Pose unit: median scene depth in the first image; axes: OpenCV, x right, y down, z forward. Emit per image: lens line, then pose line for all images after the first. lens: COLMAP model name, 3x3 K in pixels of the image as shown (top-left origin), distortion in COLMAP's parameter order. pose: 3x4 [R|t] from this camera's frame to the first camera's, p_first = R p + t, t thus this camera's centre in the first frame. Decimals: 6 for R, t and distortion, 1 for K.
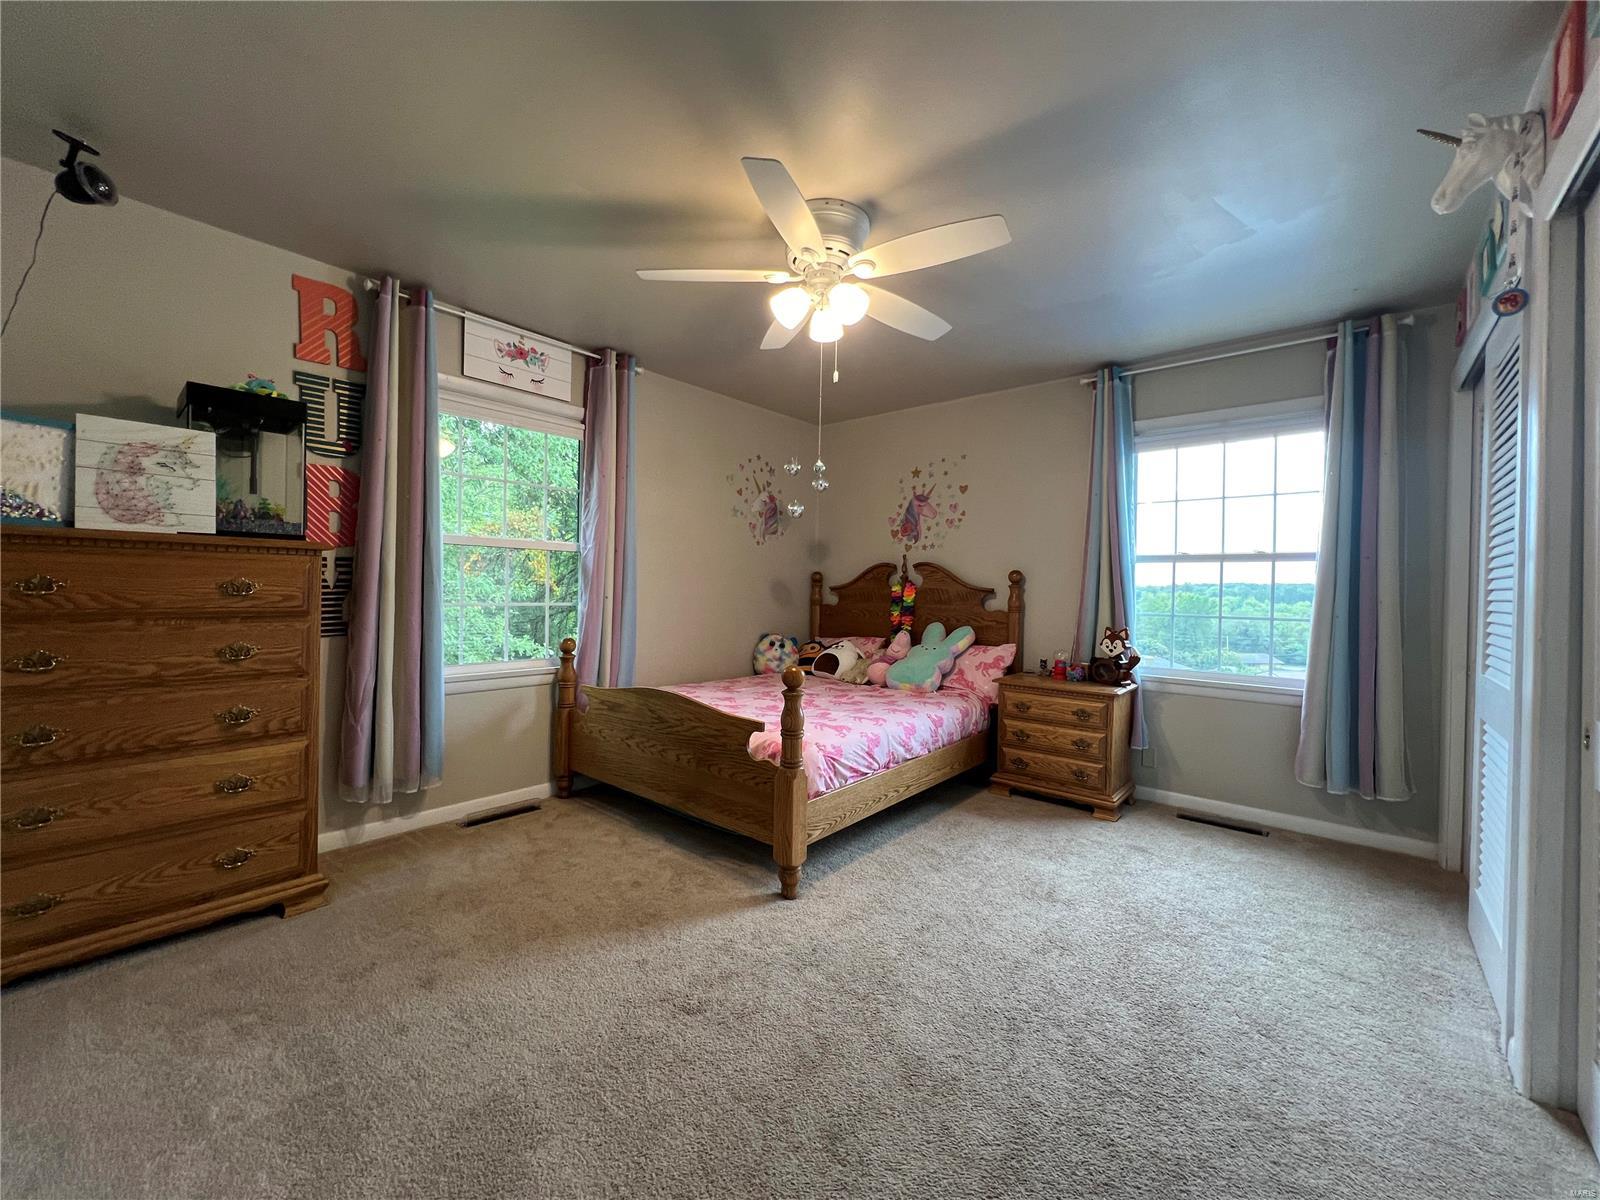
lens RADIAL K [[643.1, 0, 796.7], [0, 643.1, 593.8], [0, 0, 1]] dist [0.000001, 0.000023]
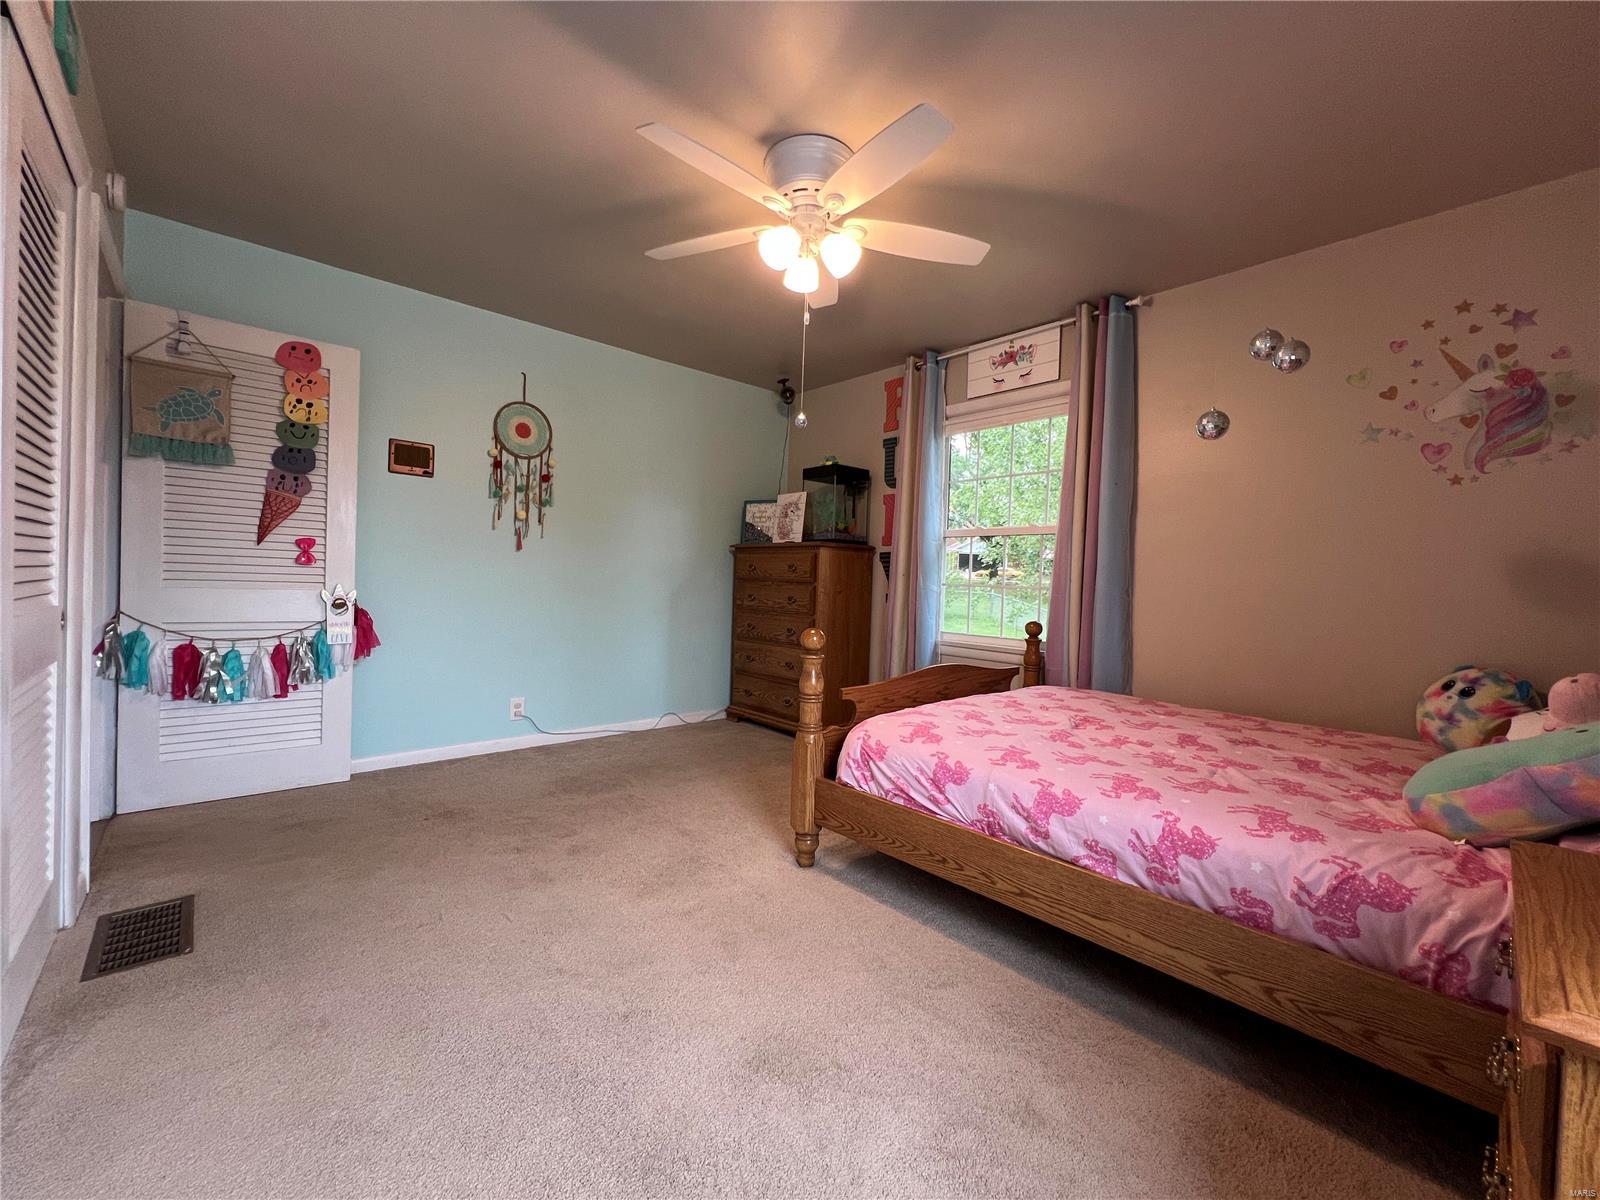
lens RADIAL K [[643.1, 0, 799.6], [0, 643.1, 592.7], [0, 0, 1]] dist [0.000001, 0.000023]
pose [[-0.126307, -0.005600, -0.991975, 0.704496], [-0.045721, 0.998954, 0.000182, 0.043504], [0.990937, 0.045377, -0.126431, 0.806005]]
